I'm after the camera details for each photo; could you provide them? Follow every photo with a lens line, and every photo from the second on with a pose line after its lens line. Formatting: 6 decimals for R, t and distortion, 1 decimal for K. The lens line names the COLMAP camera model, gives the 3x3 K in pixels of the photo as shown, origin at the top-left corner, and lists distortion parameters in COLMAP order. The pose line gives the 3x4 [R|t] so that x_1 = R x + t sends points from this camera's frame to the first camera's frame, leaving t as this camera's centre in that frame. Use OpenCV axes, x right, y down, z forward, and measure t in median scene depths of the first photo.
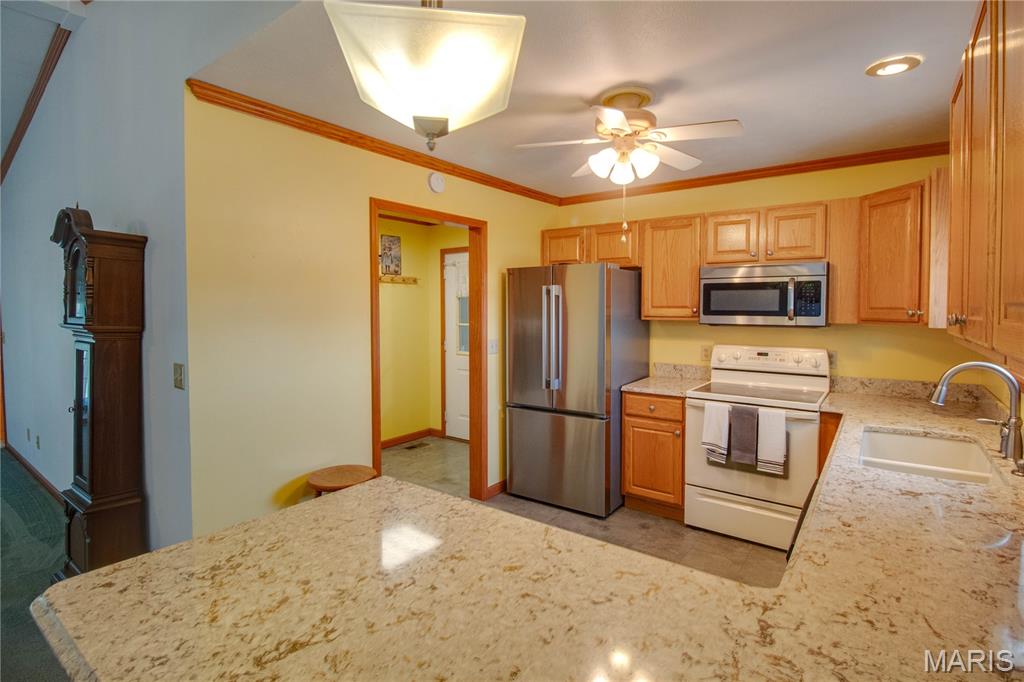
lens RADIAL K [[493.2, 0, 518.0], [0, 493.2, 329.9], [0, 0, 1]] dist [-0.013013, -0.005257]
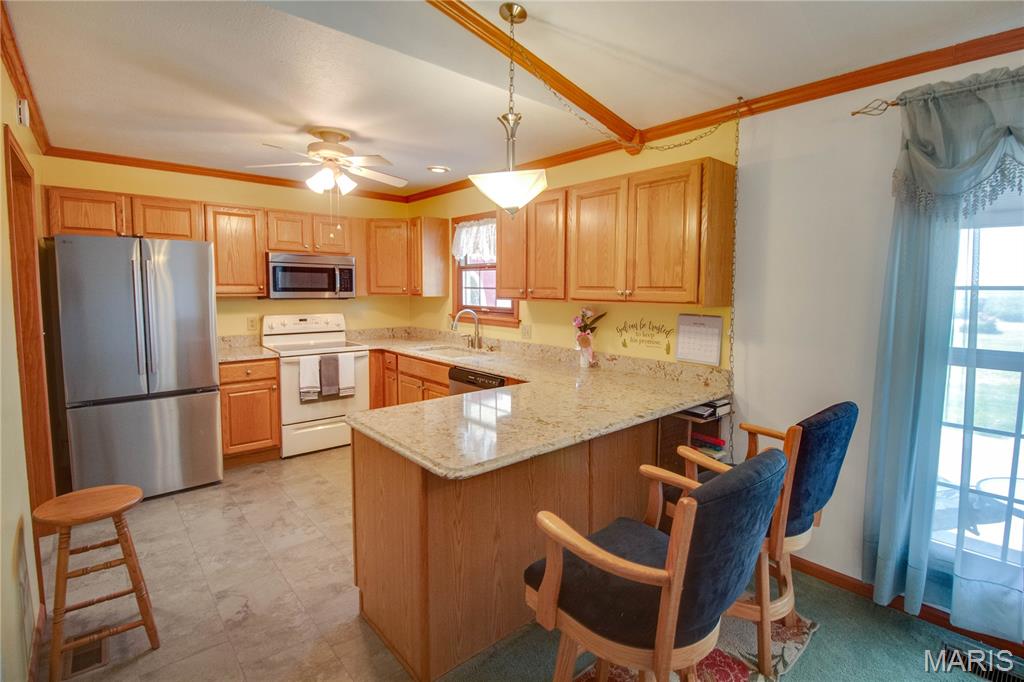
lens RADIAL K [[493.2, 0, 515.8], [0, 493.2, 333.1], [0, 0, 1]] dist [-0.013013, -0.005257]
pose [[0.211066, -0.087244, 0.973570, -0.751256], [0.036921, 0.996010, 0.081251, -0.003702], [-0.976774, 0.018795, 0.213445, 0.146034]]
